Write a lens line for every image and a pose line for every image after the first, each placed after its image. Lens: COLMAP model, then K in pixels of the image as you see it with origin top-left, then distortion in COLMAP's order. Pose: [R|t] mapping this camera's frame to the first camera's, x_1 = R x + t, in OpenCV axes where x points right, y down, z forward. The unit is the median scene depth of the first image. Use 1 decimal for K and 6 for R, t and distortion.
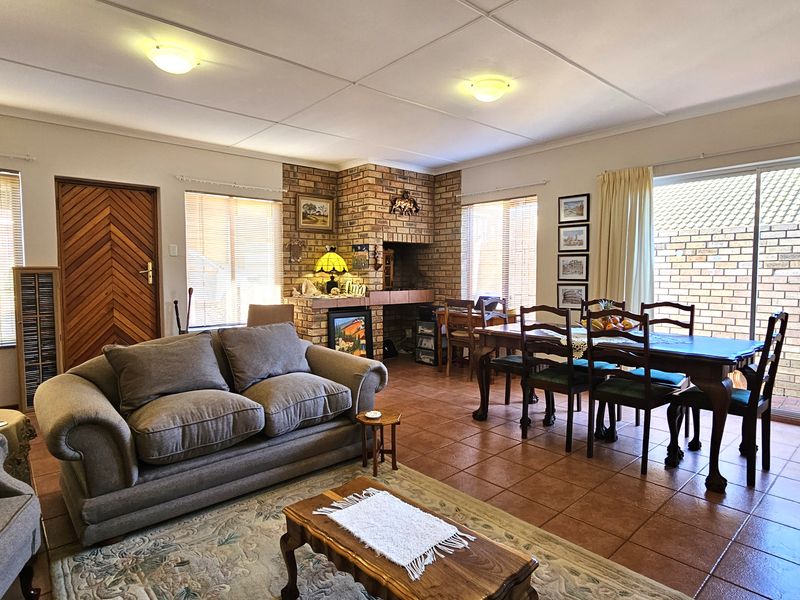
lens RADIAL K [[459.5, 0, 400.0], [0, 459.5, 300.0], [0, 0, 1]] dist [-0.002010, -0.000334]
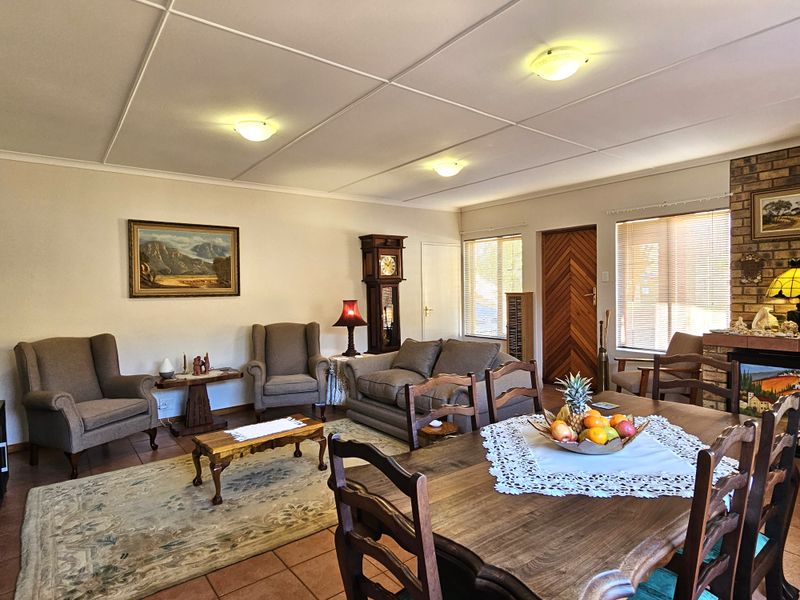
lens RADIAL K [[459.5, 0, 400.0], [0, 459.5, 300.0], [0, 0, 1]] dist [-0.002010, -0.000334]
pose [[-0.059936, 0.028517, -0.997795, 0.583635], [-0.044060, 0.998542, 0.031185, -0.055252], [0.997229, 0.045832, -0.058592, 0.486607]]
